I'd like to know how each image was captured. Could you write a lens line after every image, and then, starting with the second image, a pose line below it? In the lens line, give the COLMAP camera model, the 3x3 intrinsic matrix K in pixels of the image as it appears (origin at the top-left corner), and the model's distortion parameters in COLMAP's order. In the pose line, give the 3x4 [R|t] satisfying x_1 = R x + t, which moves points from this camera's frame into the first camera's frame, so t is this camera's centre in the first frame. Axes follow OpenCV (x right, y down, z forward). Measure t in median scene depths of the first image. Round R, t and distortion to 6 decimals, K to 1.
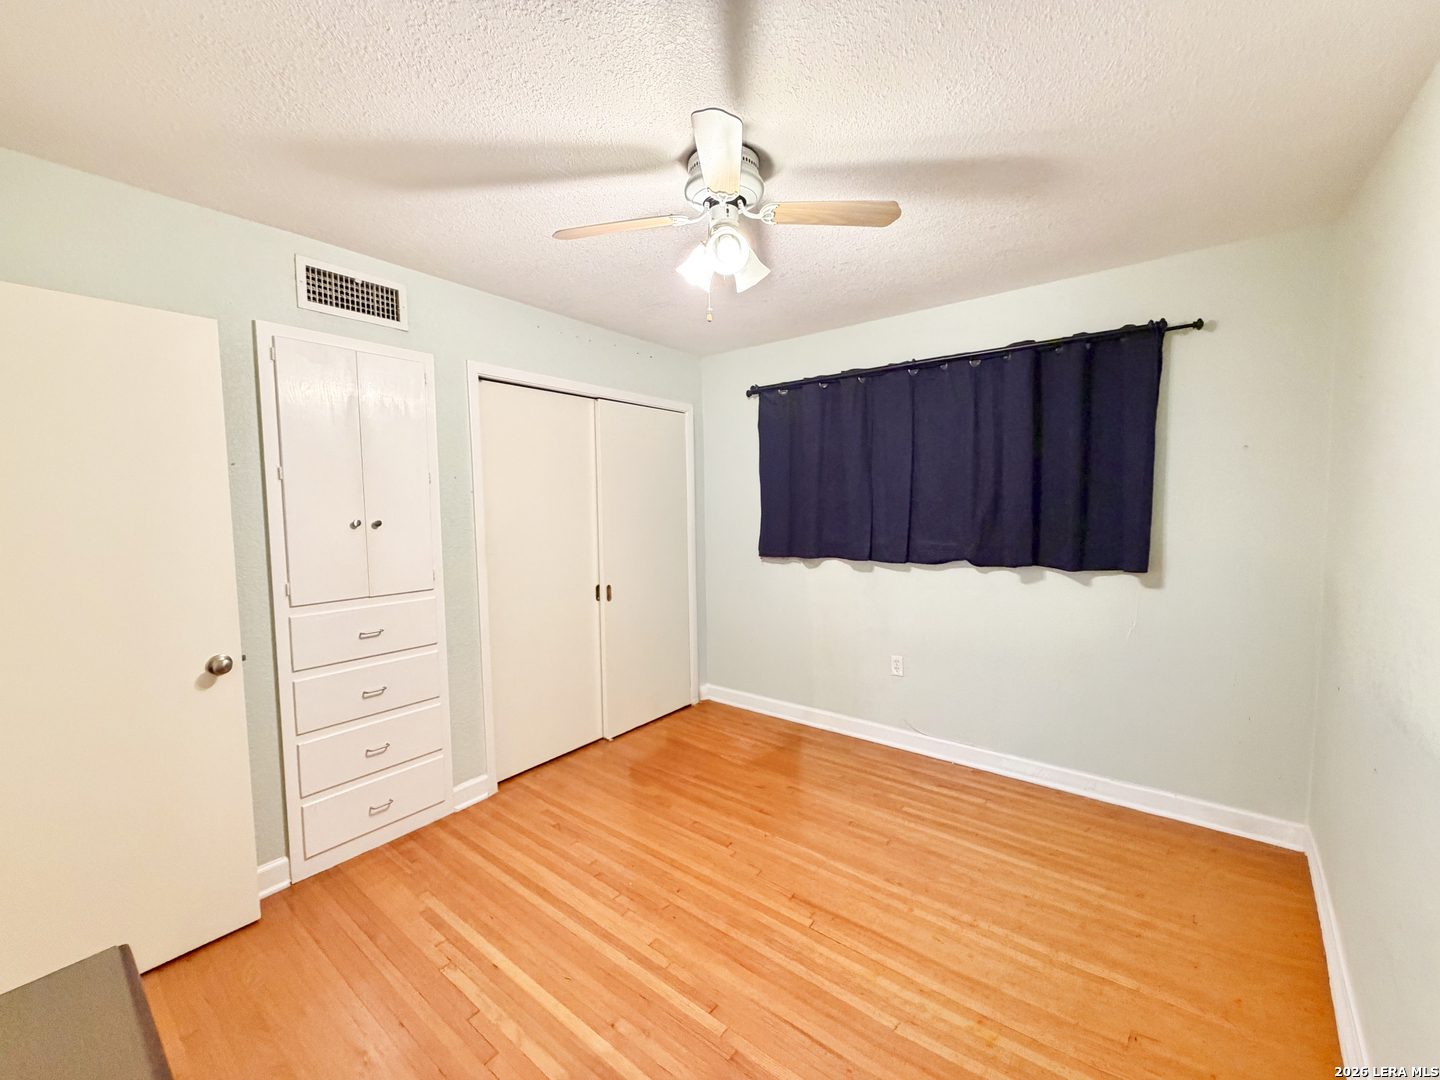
lens RADIAL K [[582.8, 0, 720.0], [0, 582.8, 540.0], [0, 0, 1]] dist [-0.000096, -0.000057]
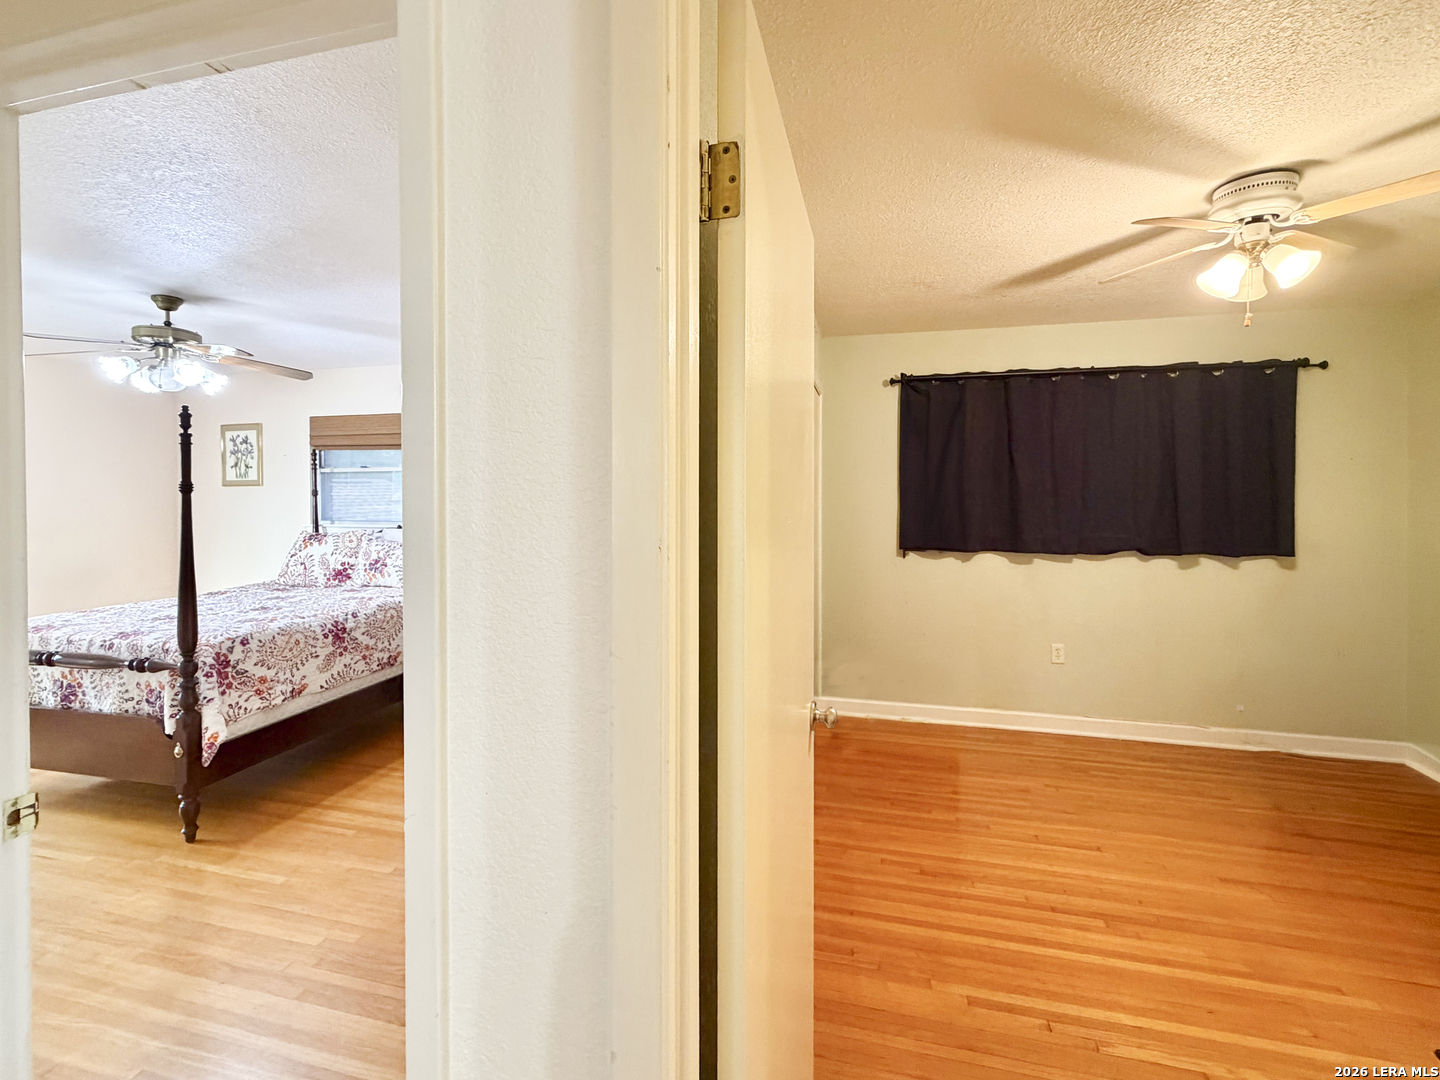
lens RADIAL K [[644.2, 0, 719.8], [0, 644.2, 502.7], [0, 0, 1]] dist [-0.001816, -0.000352]
pose [[0.912452, 0.008650, 0.409093, -0.832244], [0.012494, 0.998721, -0.048984, -0.006083], [-0.408993, 0.049807, 0.911177, 0.210776]]
